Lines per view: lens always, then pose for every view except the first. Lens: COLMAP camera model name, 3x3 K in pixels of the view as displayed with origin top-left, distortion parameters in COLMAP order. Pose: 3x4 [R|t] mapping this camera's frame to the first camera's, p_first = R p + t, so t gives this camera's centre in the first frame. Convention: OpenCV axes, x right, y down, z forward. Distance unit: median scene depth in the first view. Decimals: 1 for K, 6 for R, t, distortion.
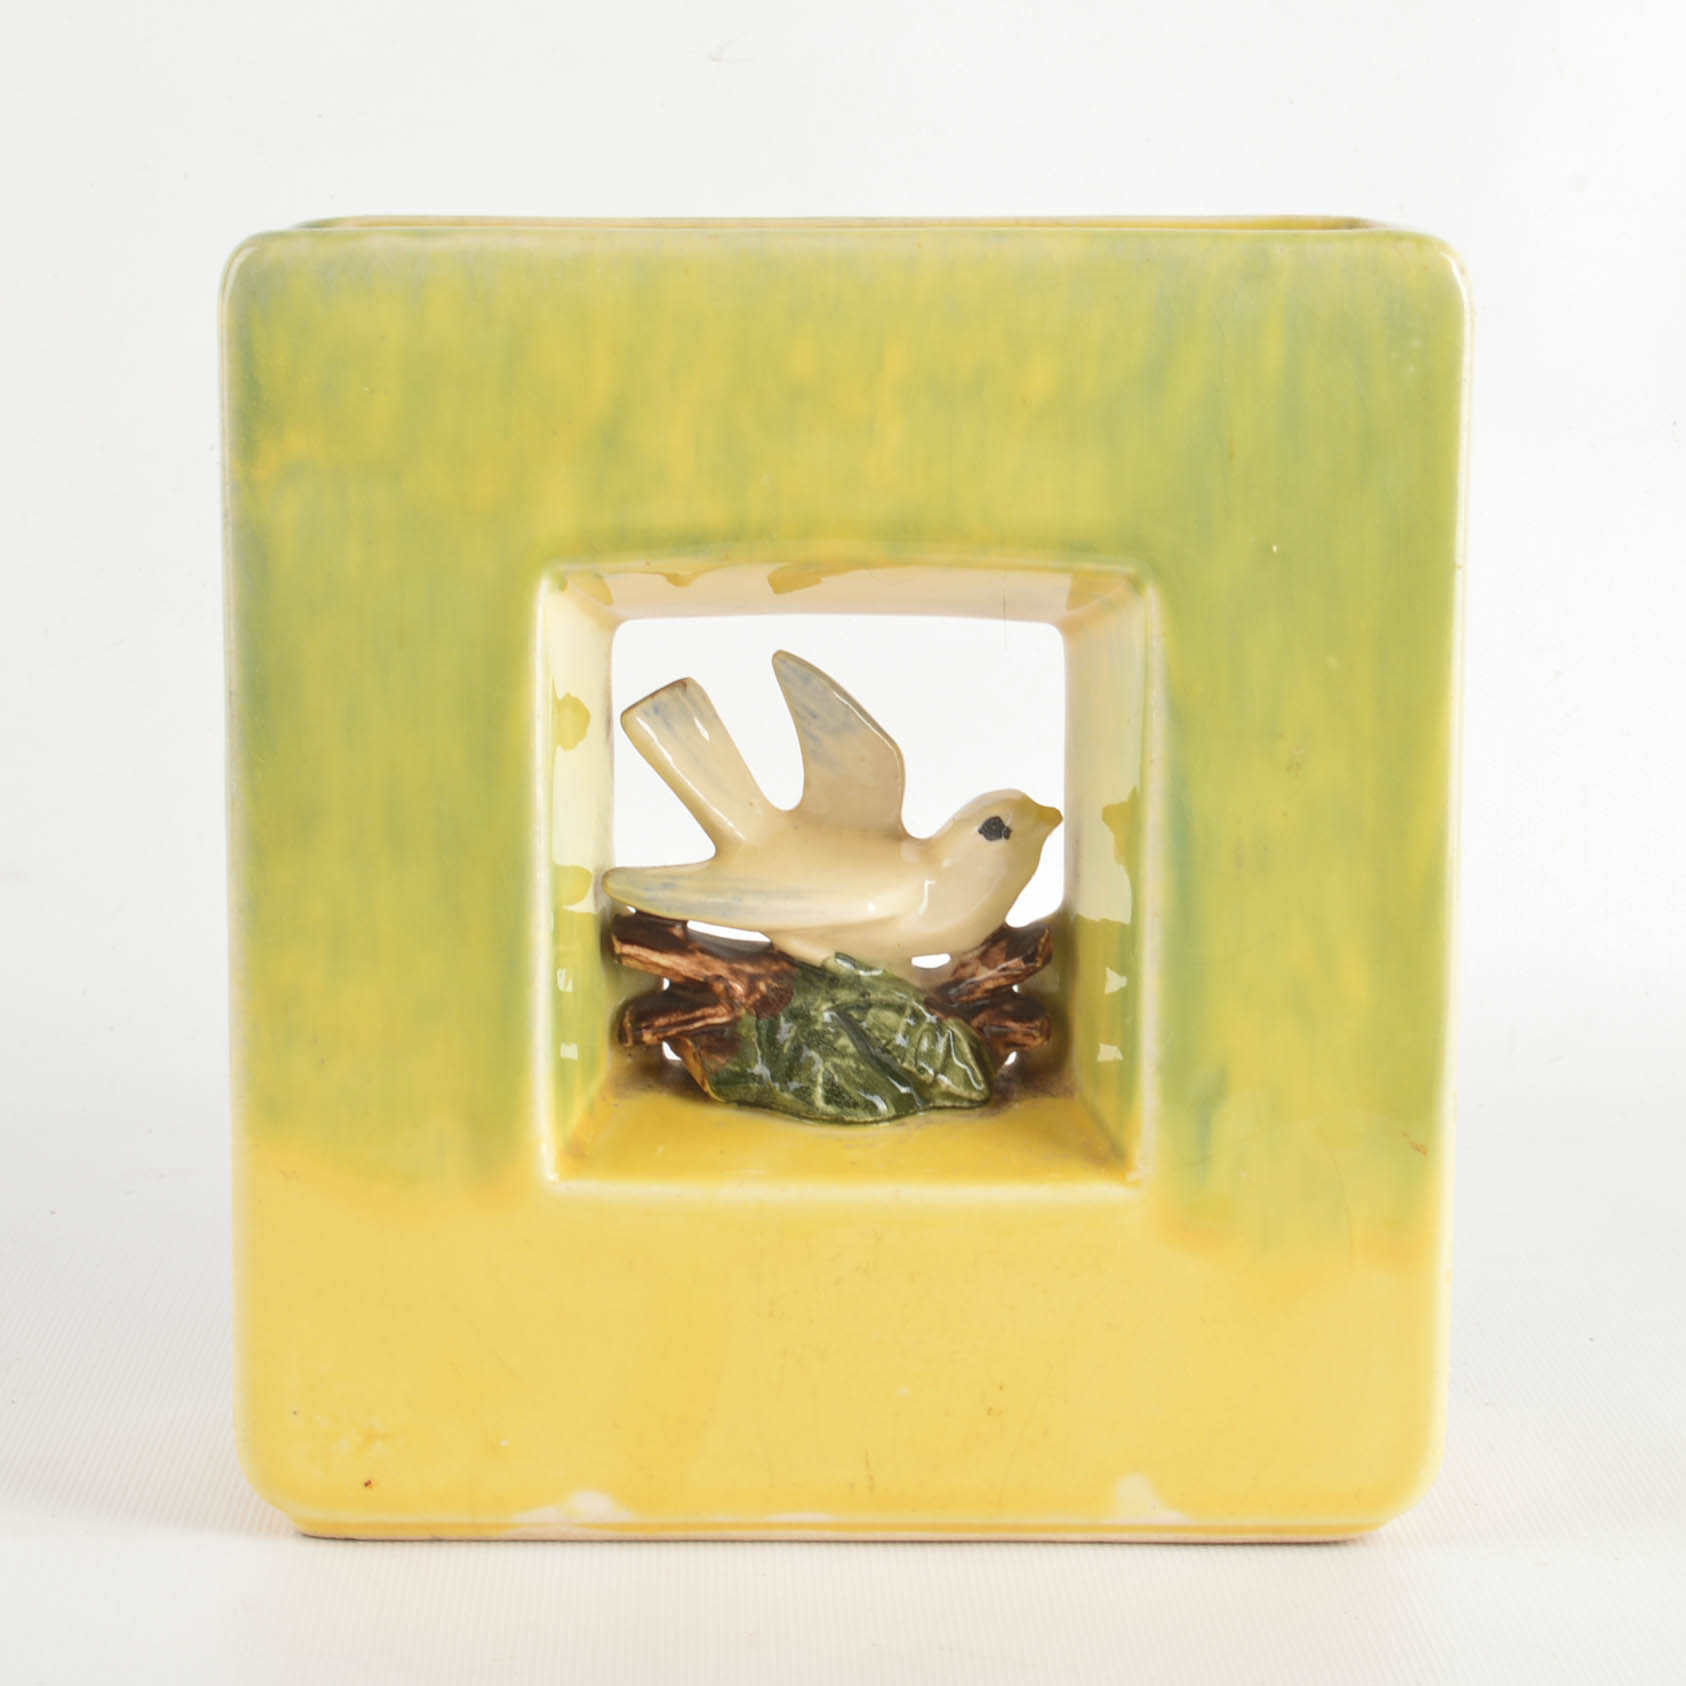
lens RADIAL K [[4552.3, 0, 841.0], [0, 4552.3, 840.9], [0, 0, 1]] dist [-0.022193, 0.000000]
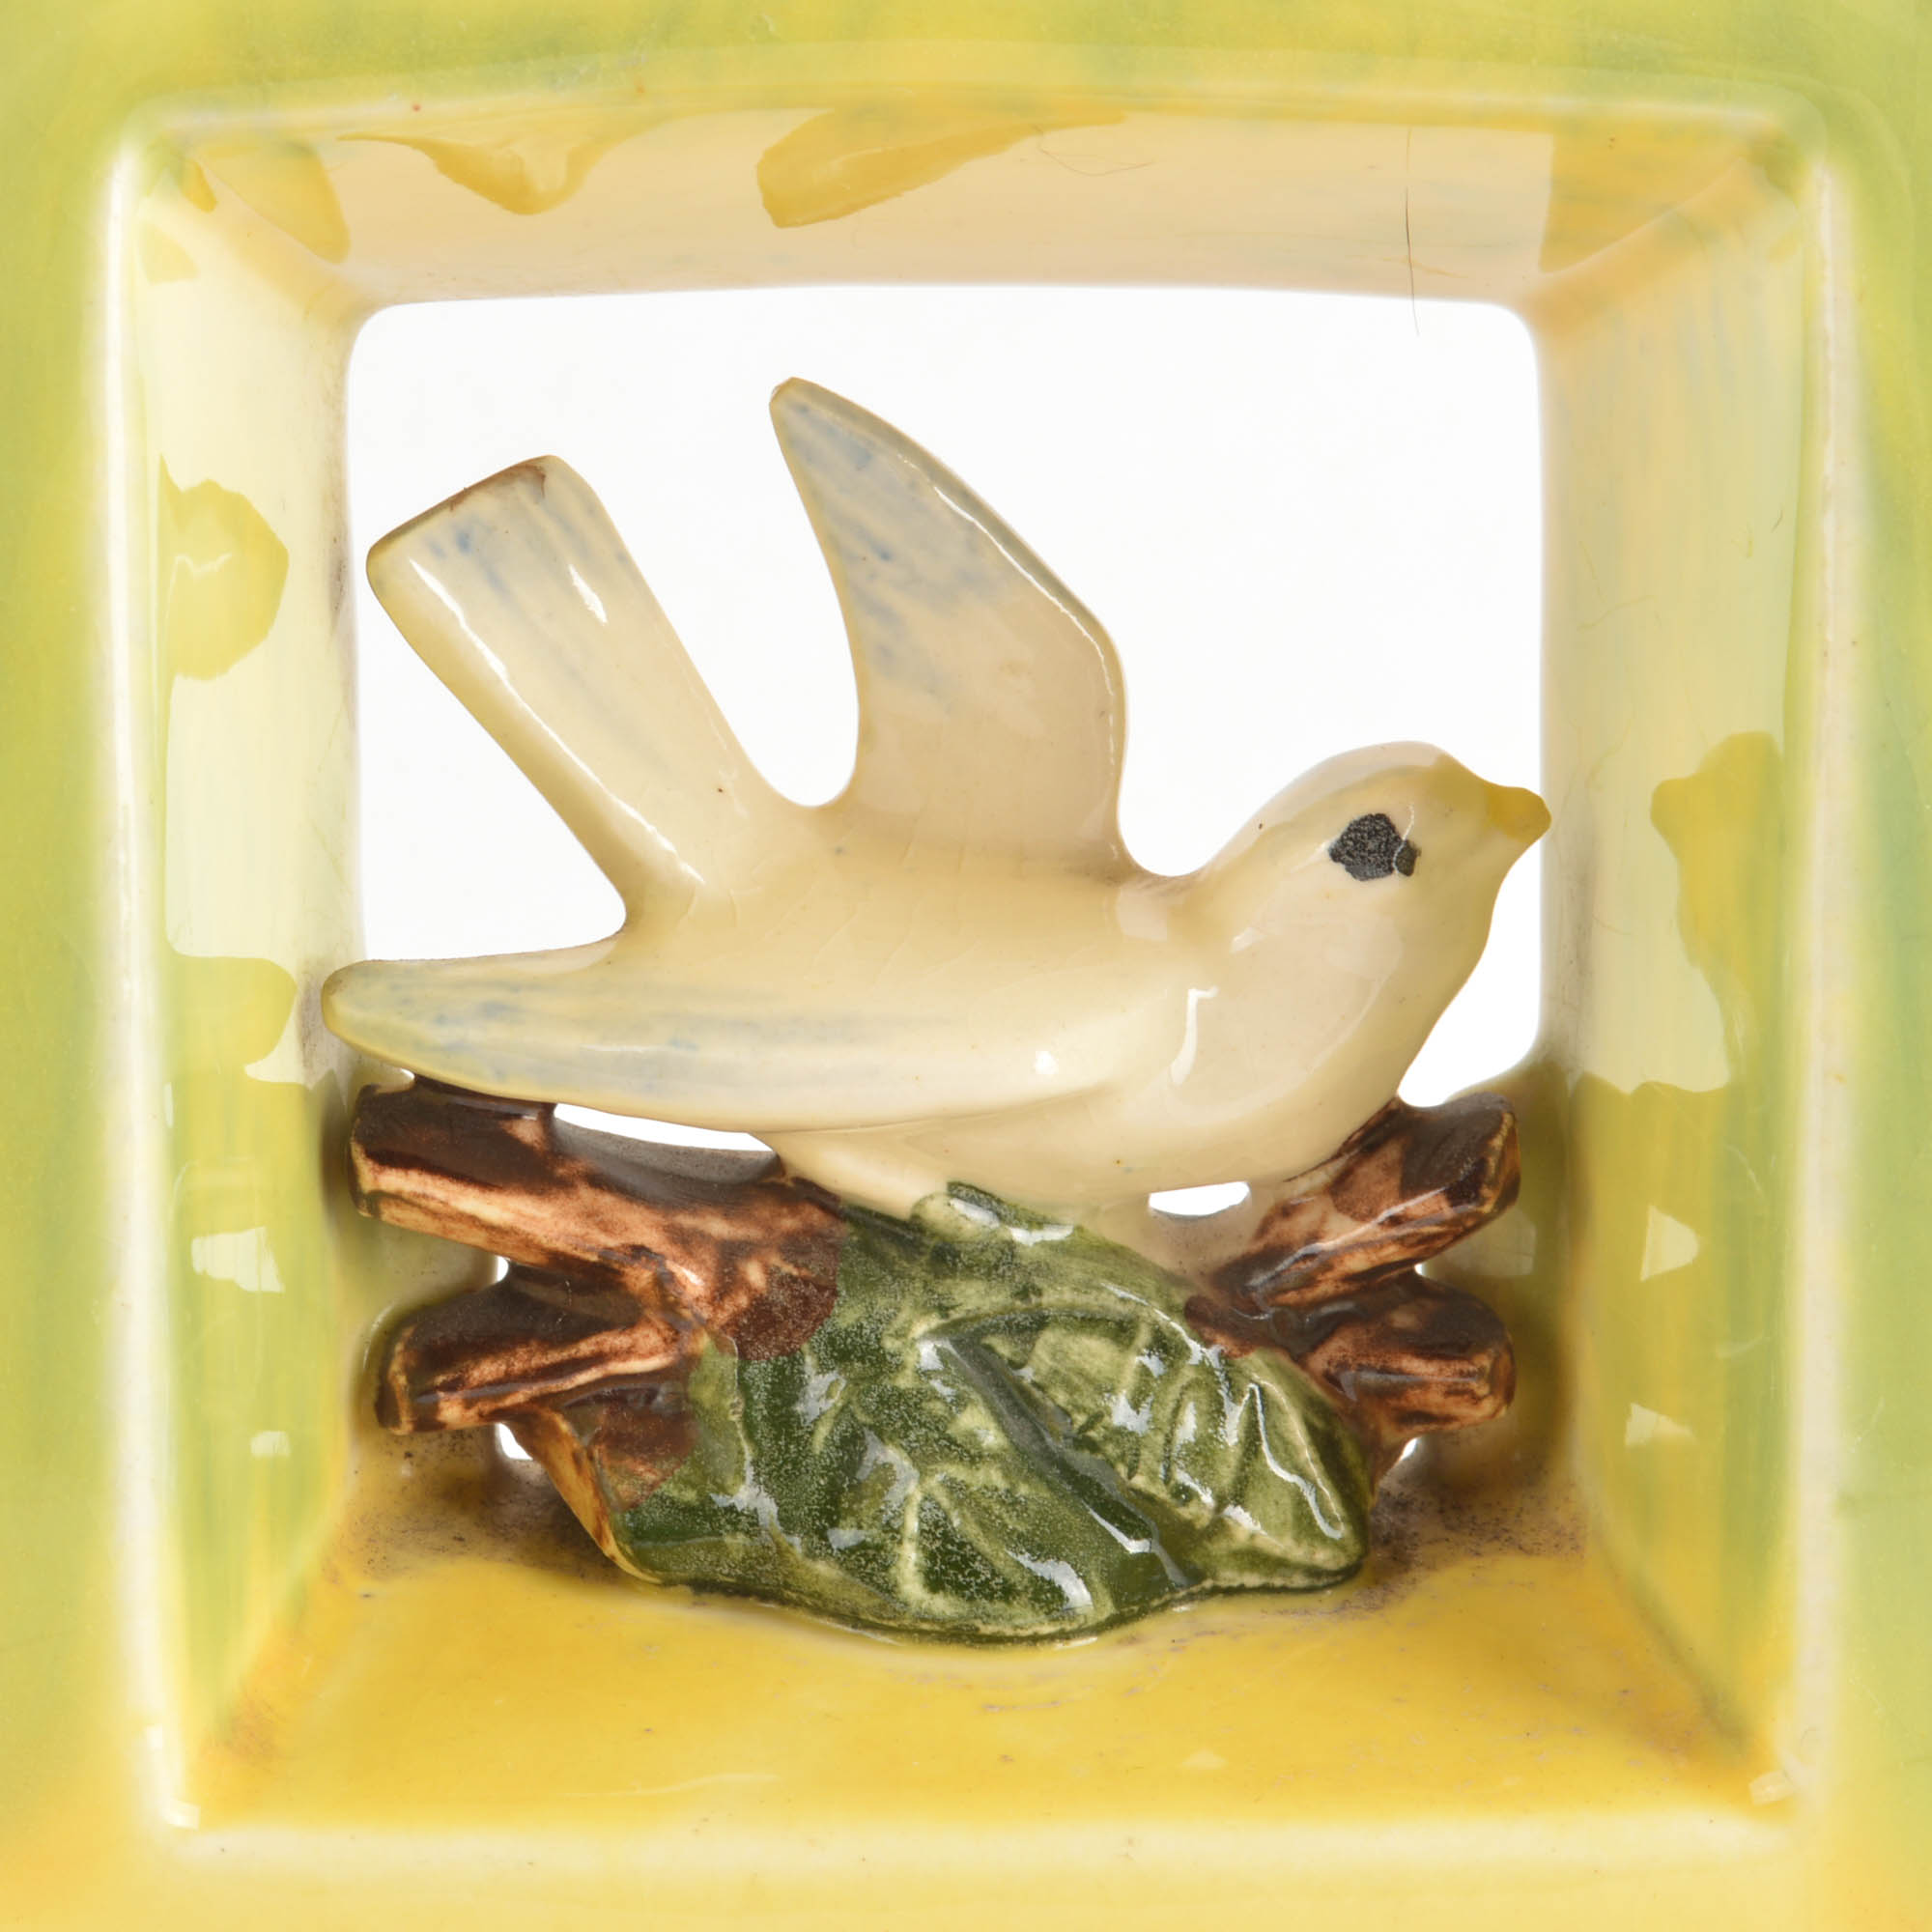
lens RADIAL K [[6001.7, 0, 967.8], [0, 6001.7, 965.3], [0, 0, 1]] dist [-0.103192, 0.000000]
pose [[0.999860, -0.011051, 0.012532, -0.005635], [0.010970, 0.999919, 0.006499, 0.003431], [-0.012603, -0.006361, 0.999900, 0.504889]]
